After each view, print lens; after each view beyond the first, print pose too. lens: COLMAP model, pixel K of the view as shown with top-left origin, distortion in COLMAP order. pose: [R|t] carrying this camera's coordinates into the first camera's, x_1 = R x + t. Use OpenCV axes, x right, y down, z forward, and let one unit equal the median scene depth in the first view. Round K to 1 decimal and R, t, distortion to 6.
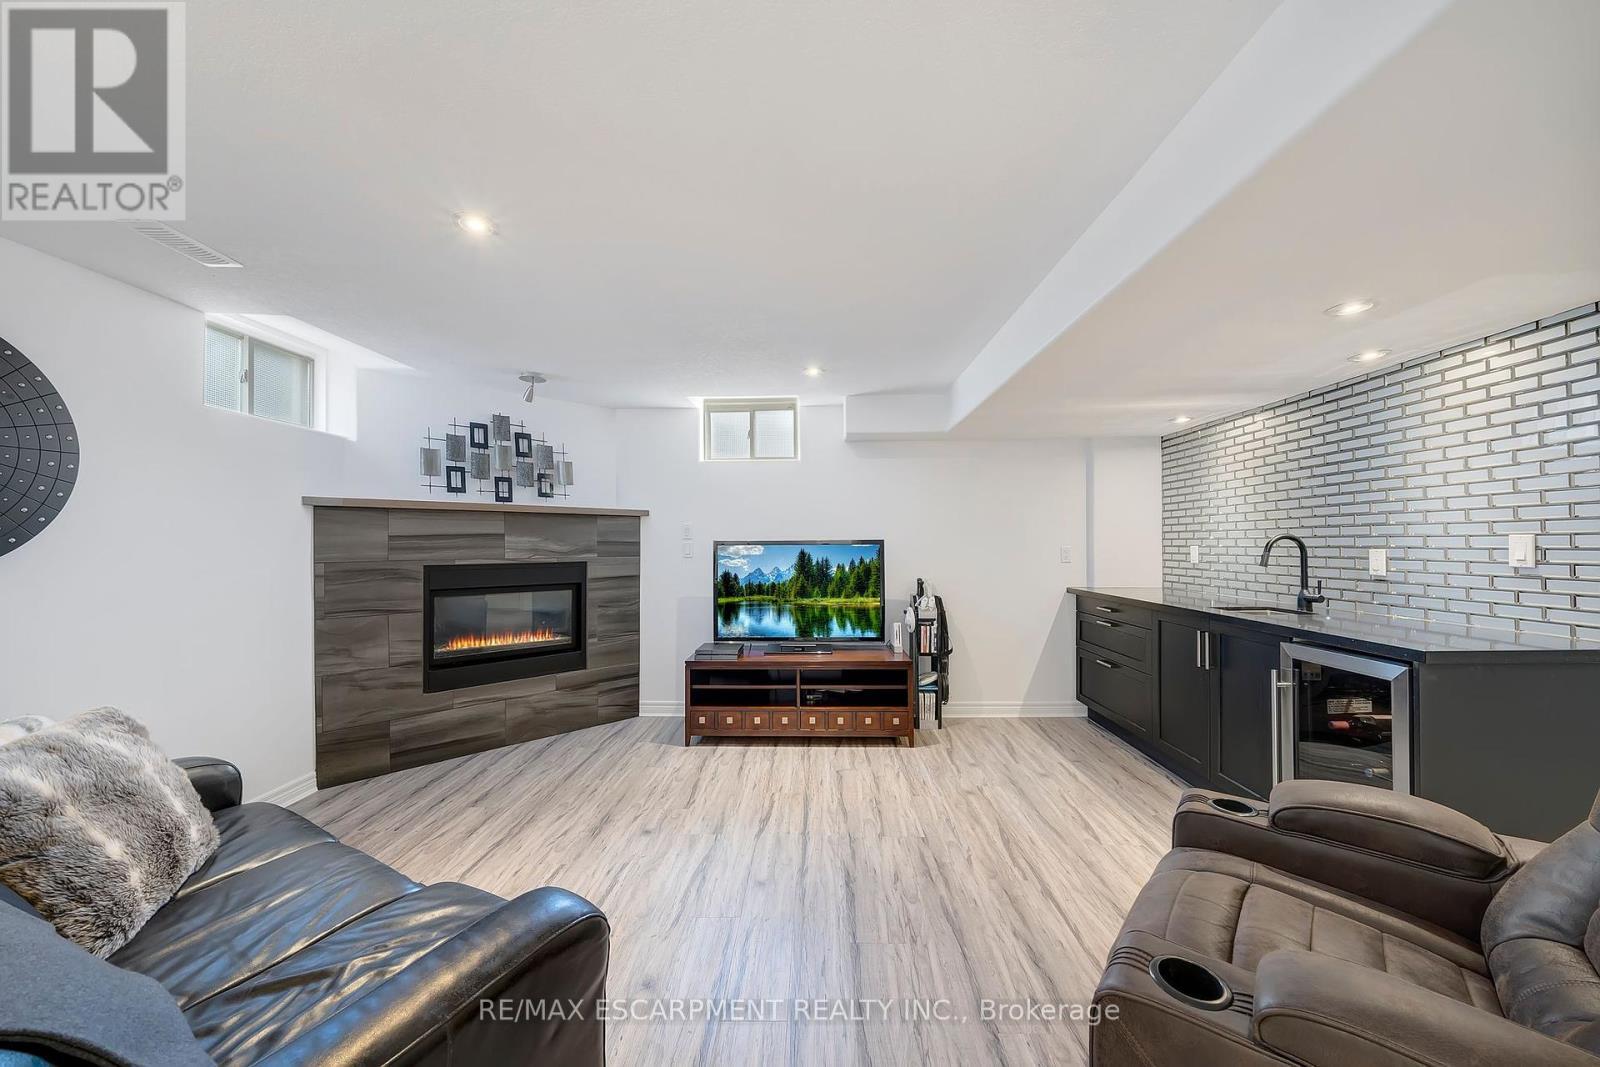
lens RADIAL K [[551.7, 0, 803.6], [0, 551.7, 536.7], [0, 0, 1]] dist [-0.006794, -0.000052]
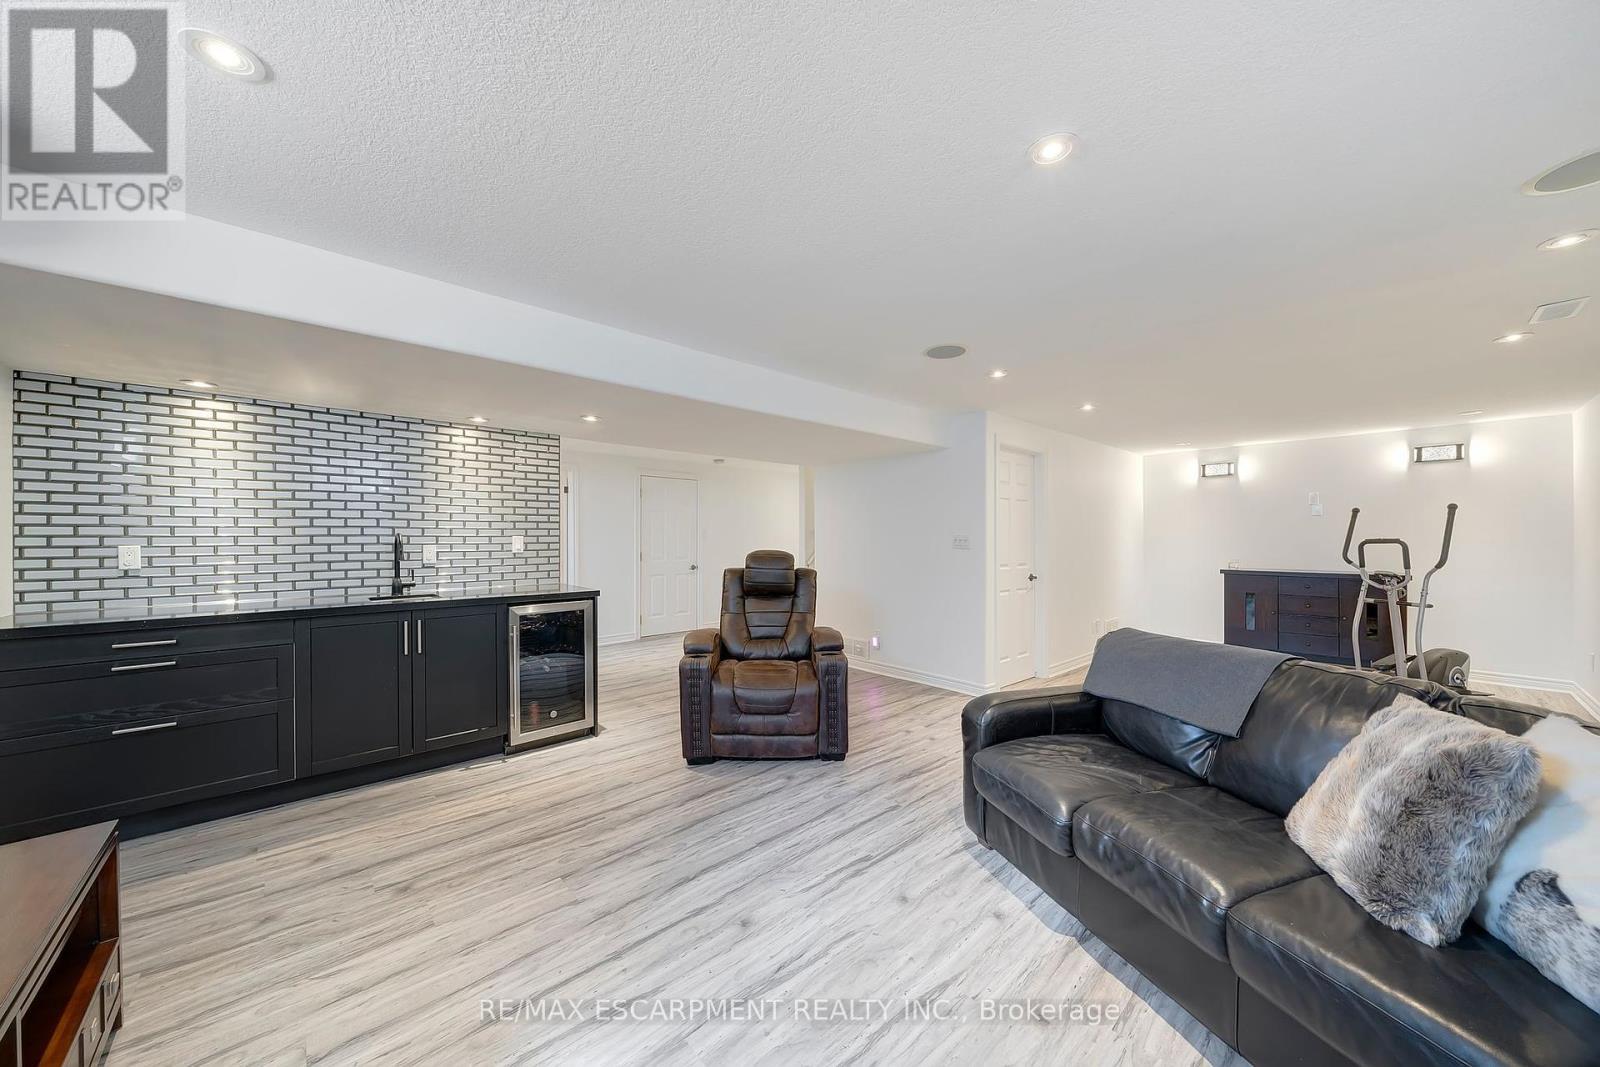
lens RADIAL K [[551.7, 0, 803.6], [0, 551.7, 536.7], [0, 0, 1]] dist [-0.006794, -0.000052]
pose [[-0.693646, 0.017189, 0.720111, -0.656615], [0.002467, 0.999766, -0.021488, 0.034669], [-0.720312, -0.013128, -0.693526, 1.306050]]
